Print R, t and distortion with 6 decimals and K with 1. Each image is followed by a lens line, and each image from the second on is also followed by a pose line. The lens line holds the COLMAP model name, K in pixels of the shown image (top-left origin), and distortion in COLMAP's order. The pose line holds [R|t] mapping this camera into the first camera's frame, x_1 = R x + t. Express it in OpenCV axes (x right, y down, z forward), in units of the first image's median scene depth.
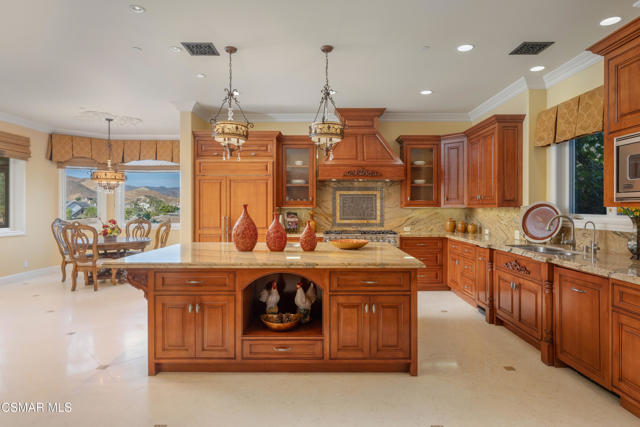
lens RADIAL K [[368.0, 0, 329.3], [0, 368.0, 209.9], [0, 0, 1]] dist [-0.002194, 0.000312]
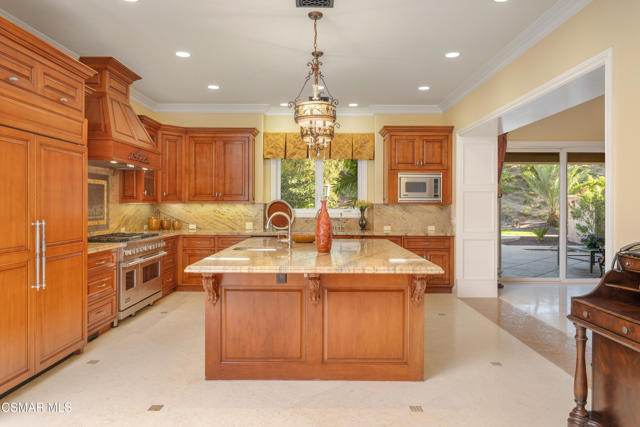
lens RADIAL K [[445.0, 0, 320.0], [0, 445.0, 213.5], [0, 0, 1]] dist [0.011284, 0.002812]
pose [[0.021269, -0.019647, 0.999581, -0.755733], [0.001379, 0.999807, 0.019622, -0.002425], [-0.999773, 0.000961, 0.021292, 0.556577]]
